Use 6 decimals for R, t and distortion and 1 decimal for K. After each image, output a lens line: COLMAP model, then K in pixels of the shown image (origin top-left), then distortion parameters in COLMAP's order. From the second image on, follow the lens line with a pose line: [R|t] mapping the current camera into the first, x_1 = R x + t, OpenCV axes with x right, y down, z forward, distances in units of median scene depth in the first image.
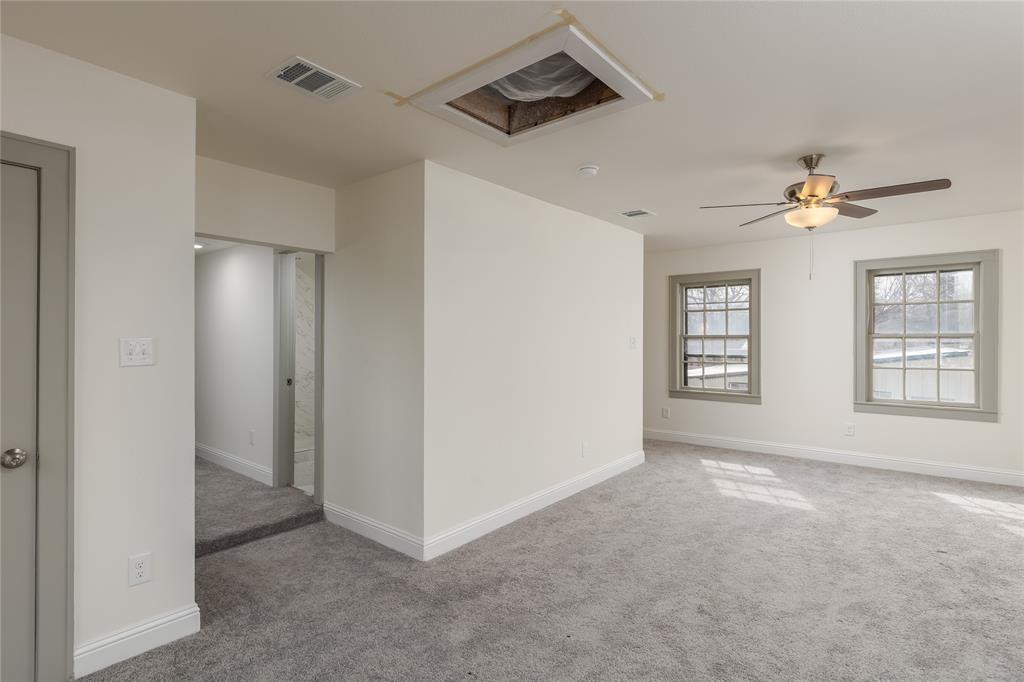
lens RADIAL K [[503.8, 0, 512.7], [0, 503.8, 338.7], [0, 0, 1]] dist [0.000851, 0.000605]
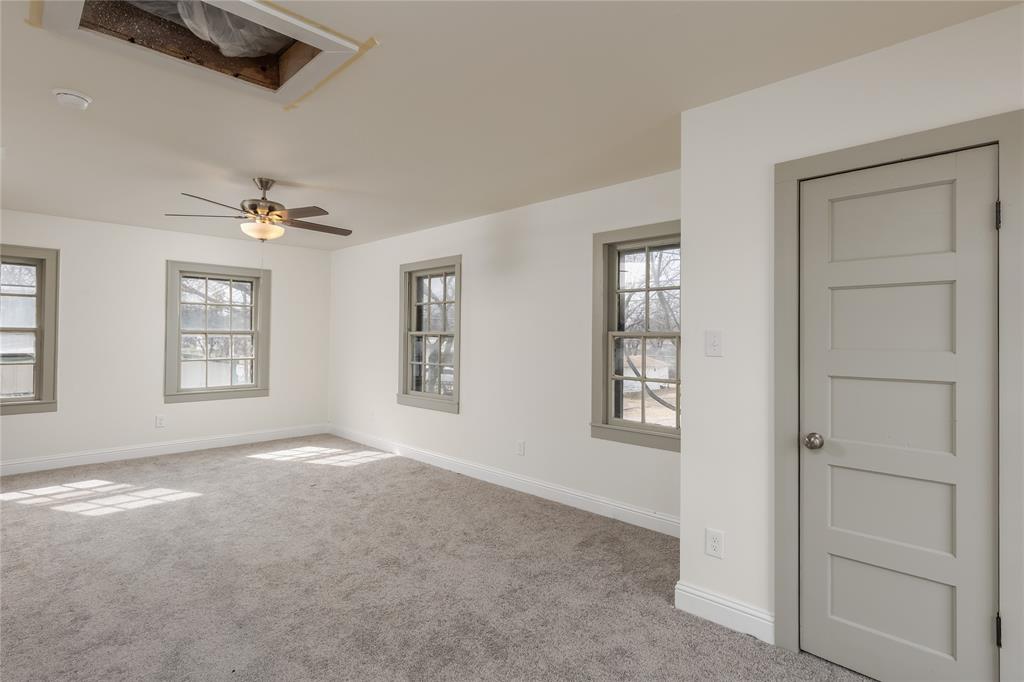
lens RADIAL K [[503.8, 0, 512.7], [0, 503.8, 338.7], [0, 0, 1]] dist [0.000851, 0.000605]
pose [[0.104154, -0.000895, 0.994561, -0.475860], [-0.010393, 0.999944, 0.001989, 0.000123], [-0.994507, -0.010544, 0.104138, 0.281231]]
